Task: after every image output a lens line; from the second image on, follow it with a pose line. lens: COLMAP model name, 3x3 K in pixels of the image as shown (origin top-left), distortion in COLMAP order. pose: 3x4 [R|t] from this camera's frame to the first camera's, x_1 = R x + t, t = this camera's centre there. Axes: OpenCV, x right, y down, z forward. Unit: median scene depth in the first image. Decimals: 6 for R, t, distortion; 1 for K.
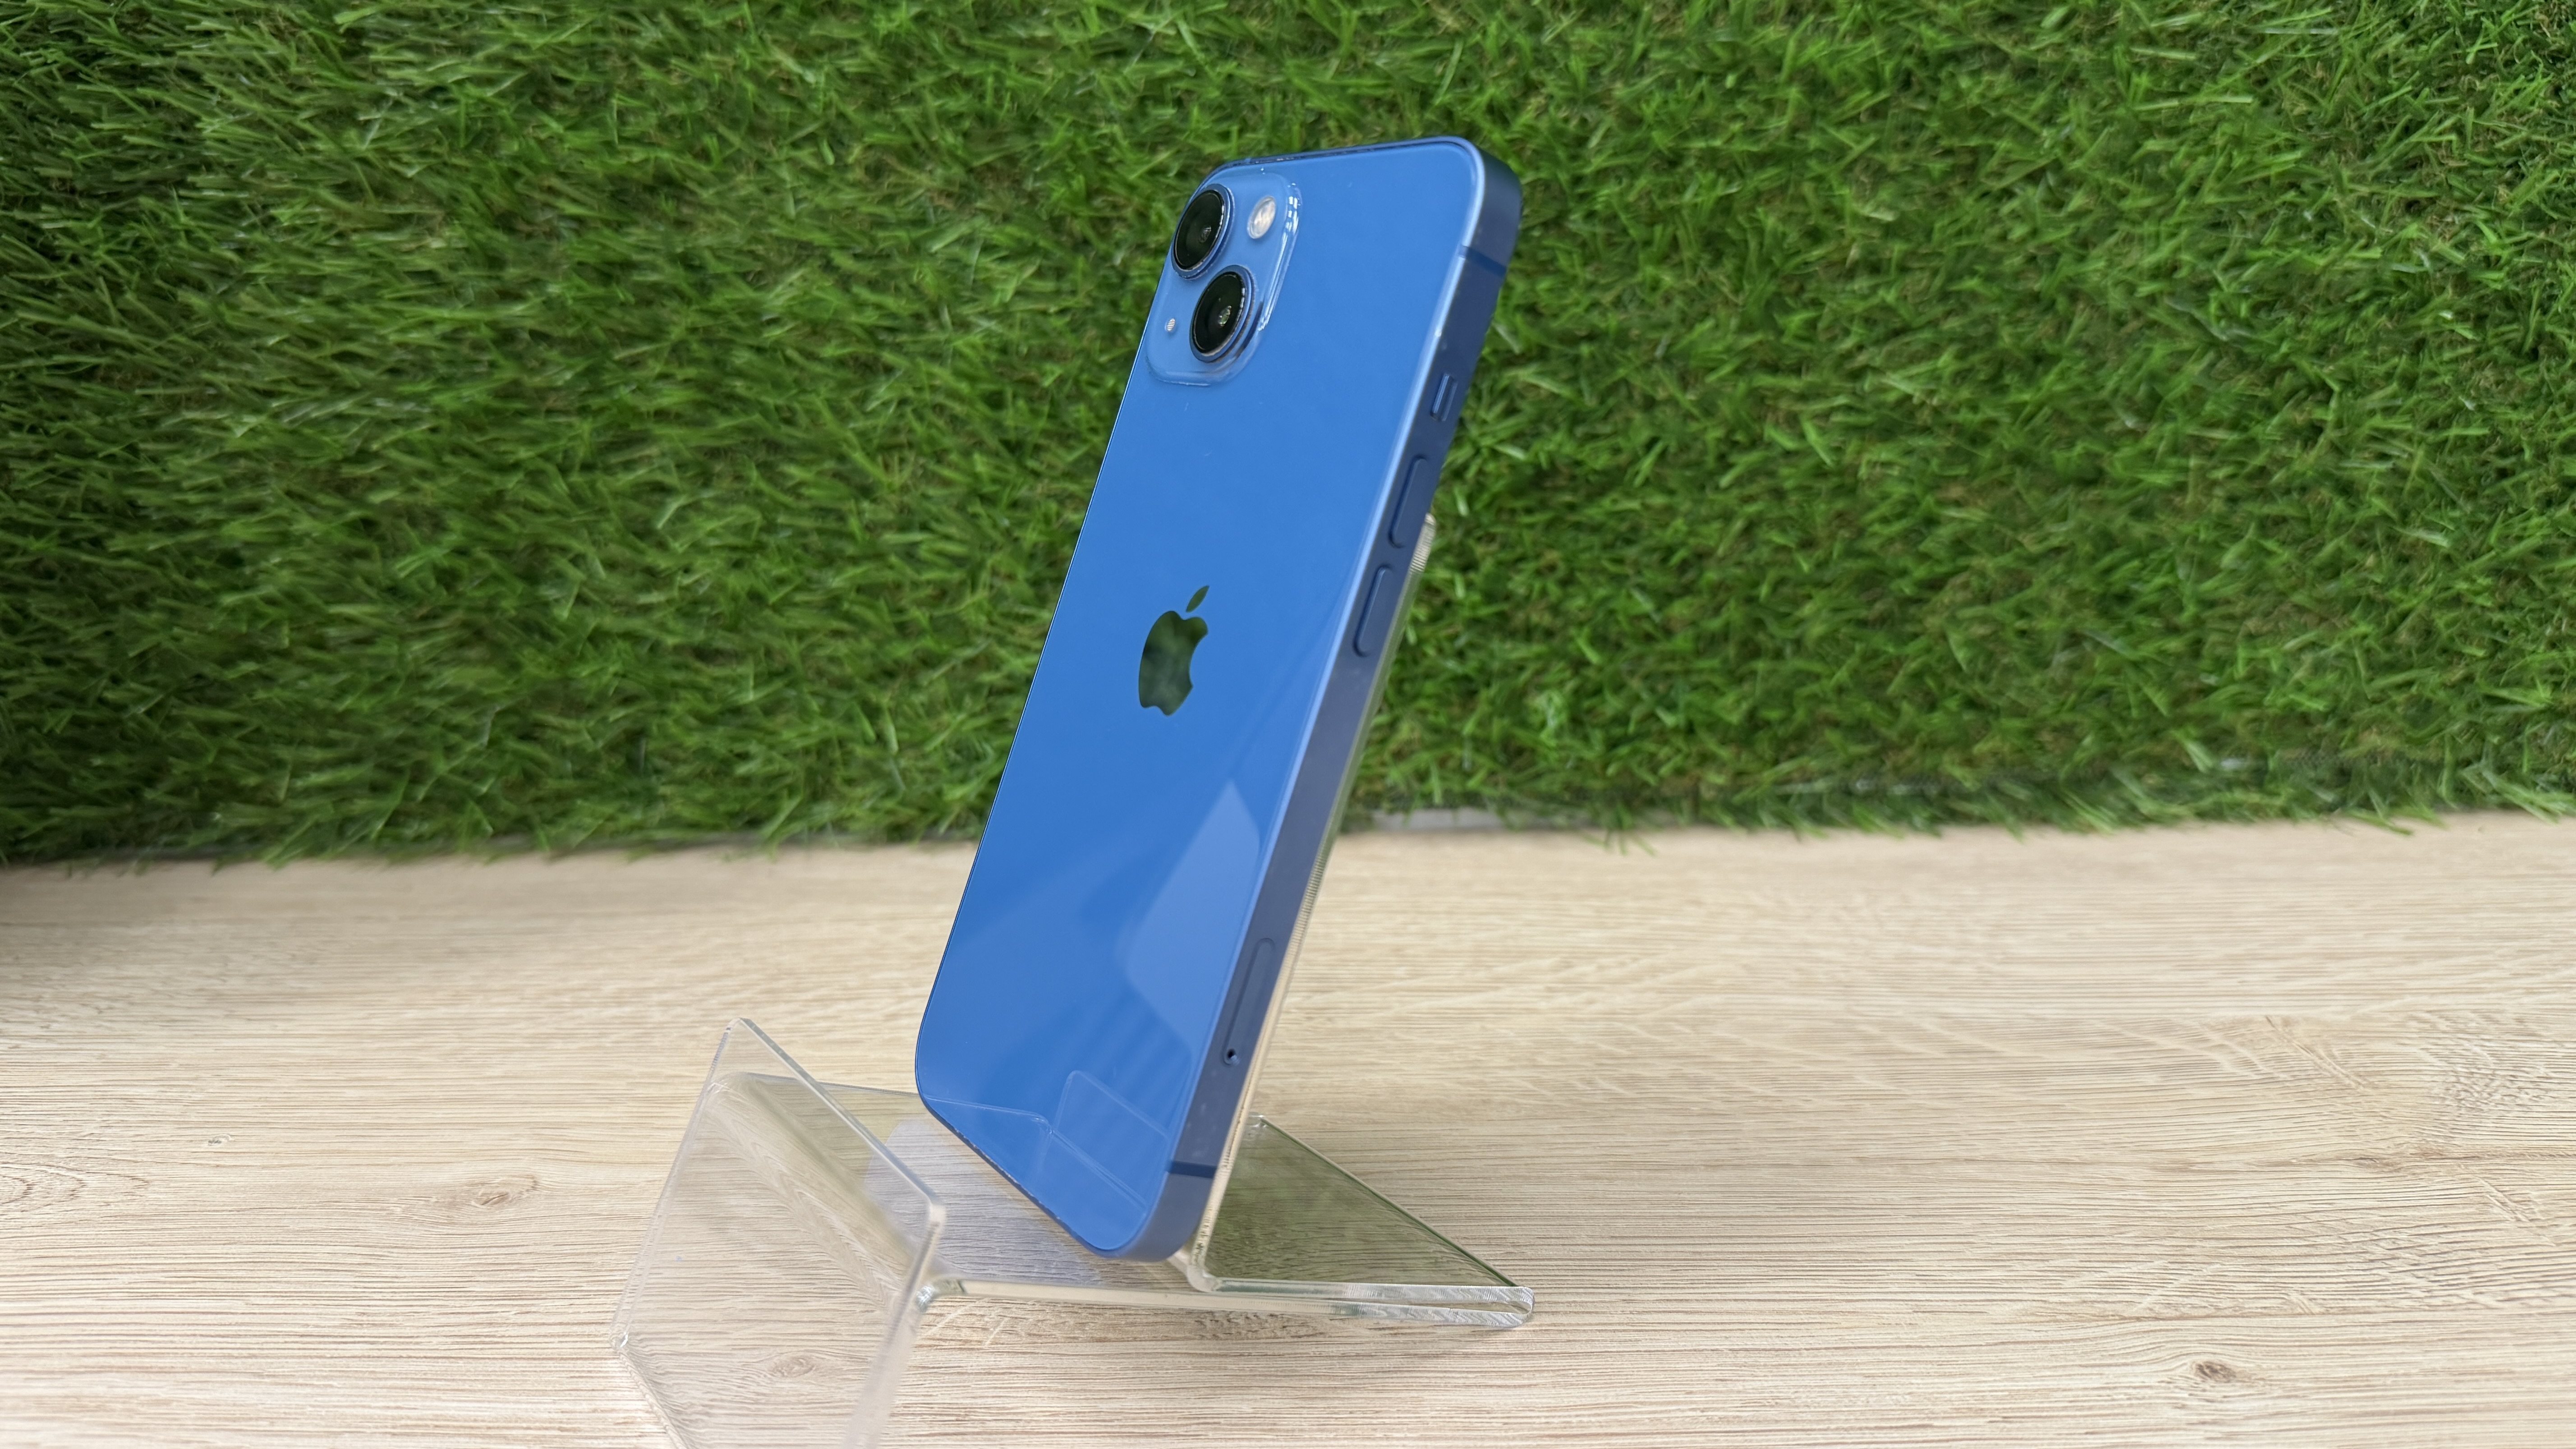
lens RADIAL K [[1908.3, 0, 1289.7], [0, 1908.3, 725.3], [0, 0, 1]] dist [-0.032673, 0.006874]
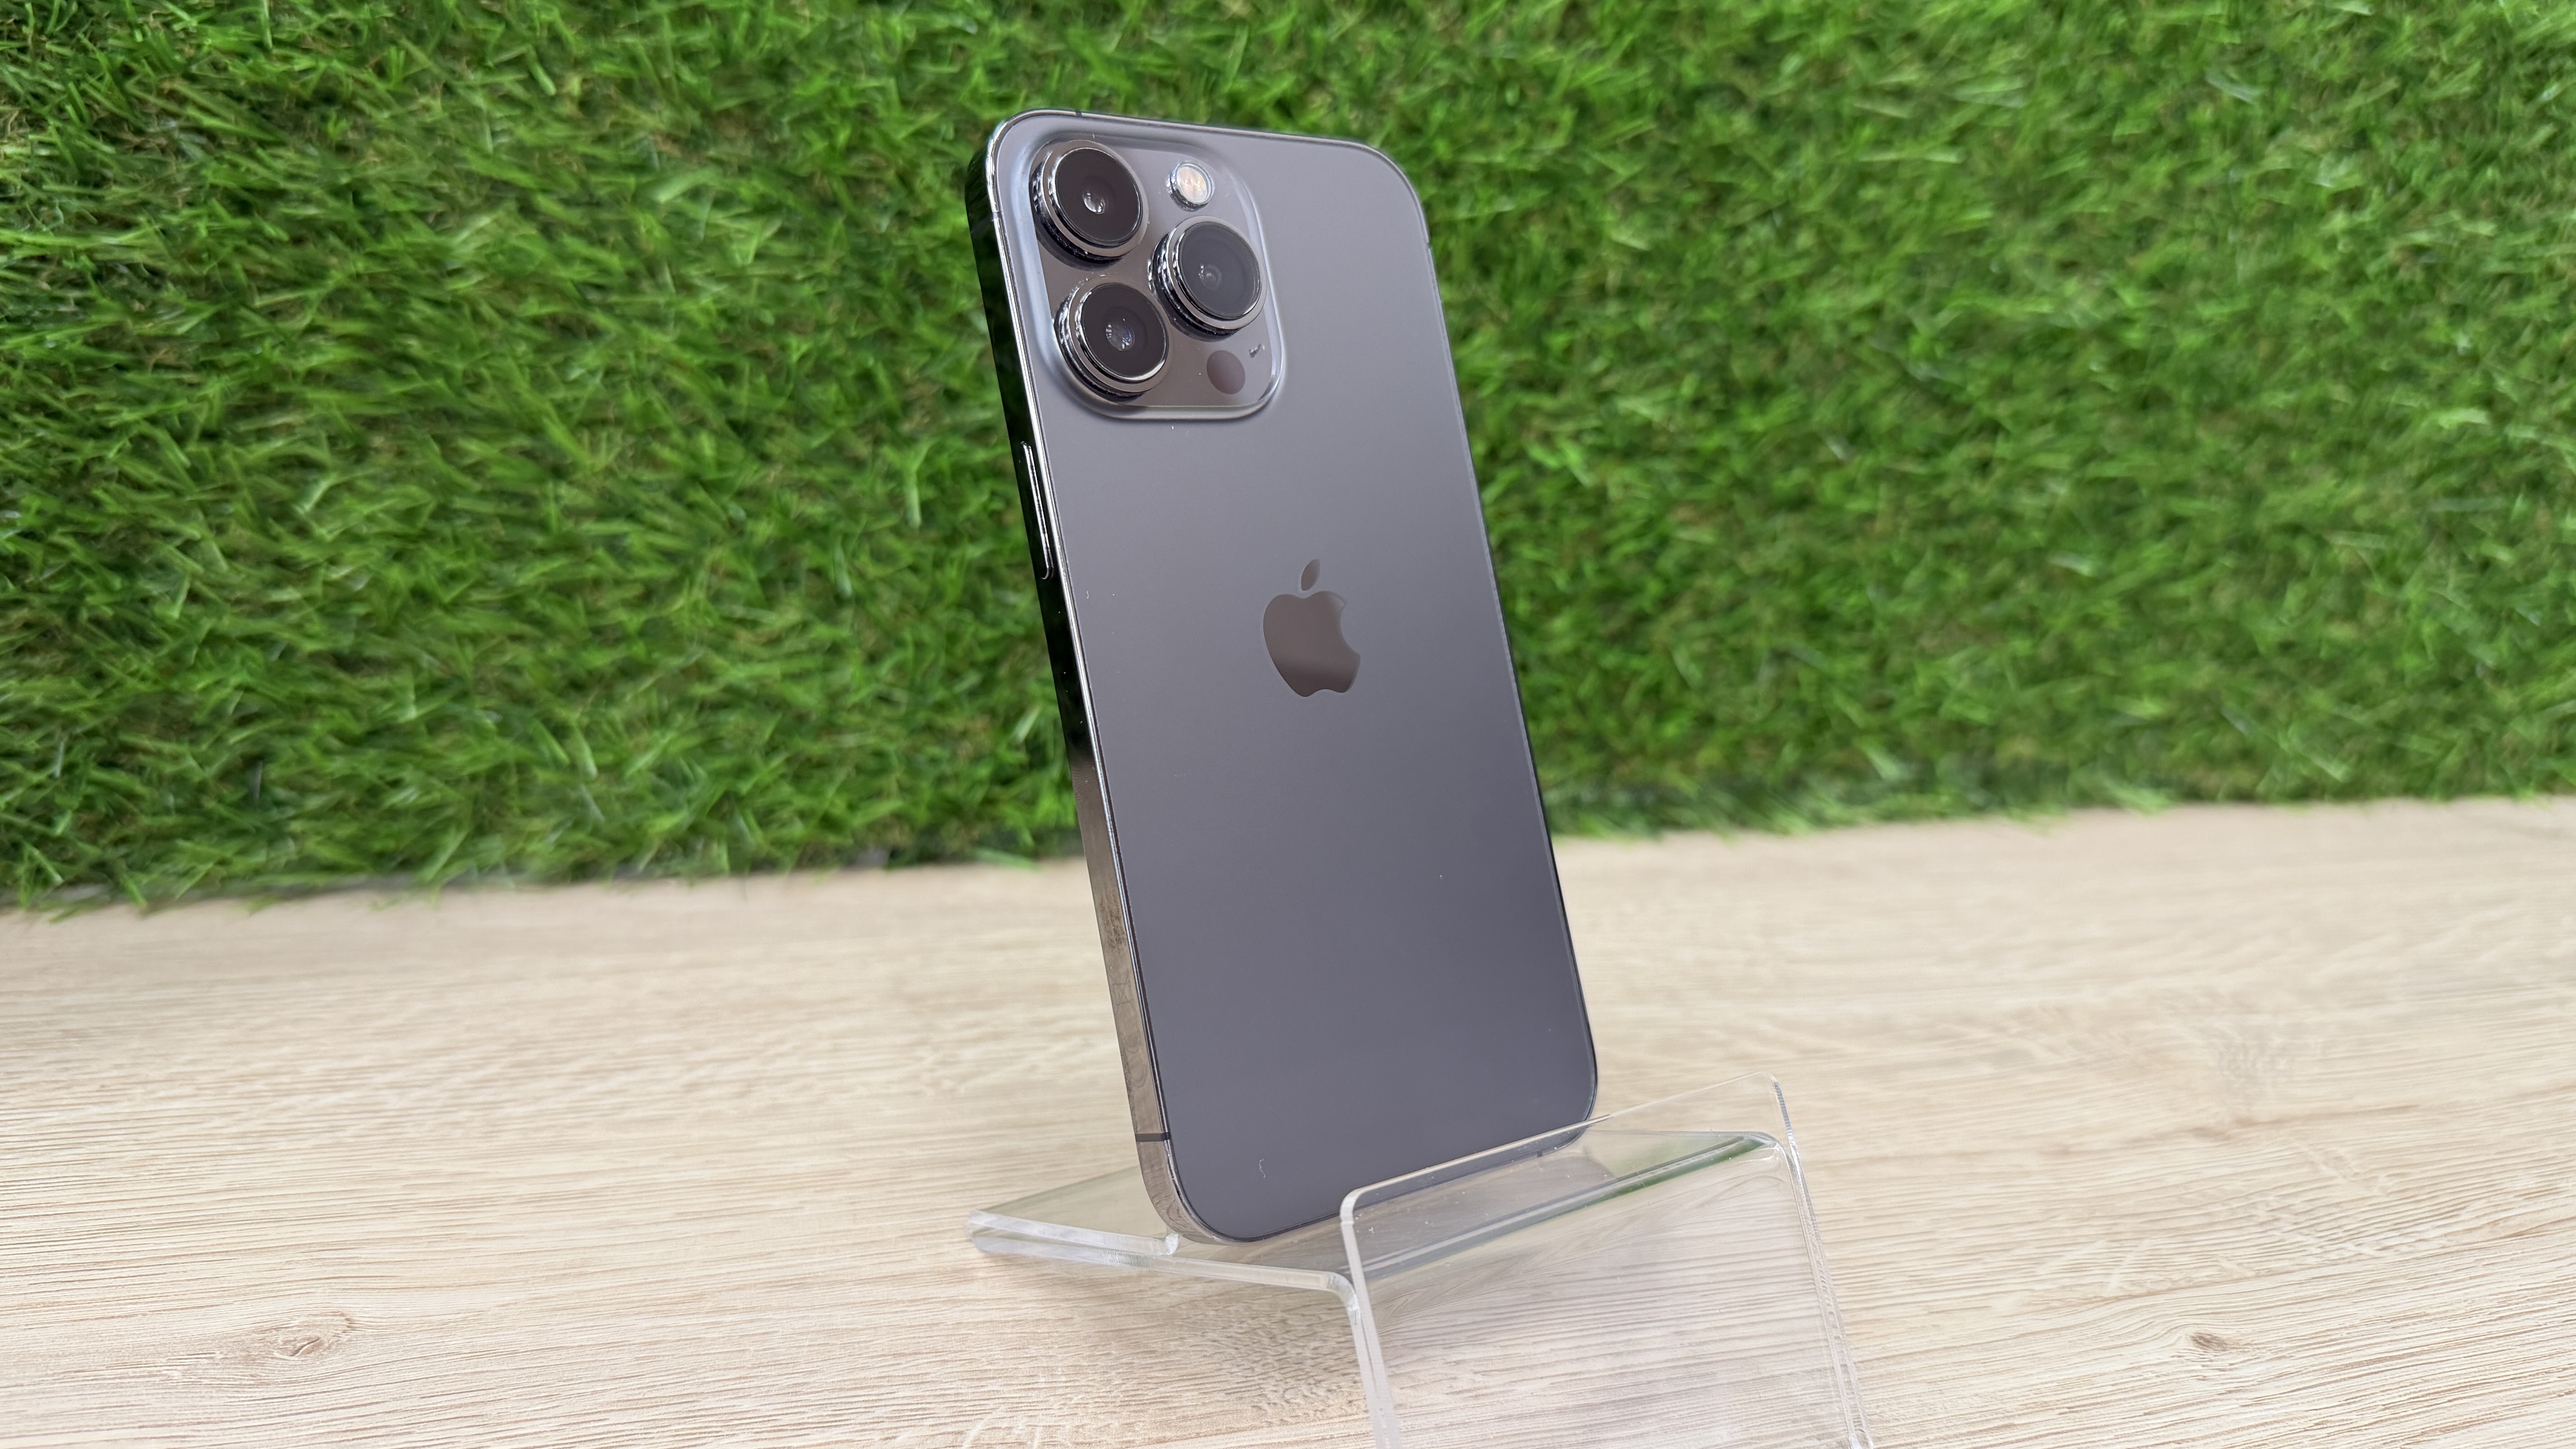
lens RADIAL K [[1917.1, 0, 1287.8], [0, 1917.1, 730.8], [0, 0, 1]] dist [-0.039952, 0.009302]
pose [[0.950379, -0.006234, 0.311031, -0.189472], [0.007376, 0.999970, -0.002494, -0.002662], [-0.311006, 0.004664, 0.950396, 0.079736]]
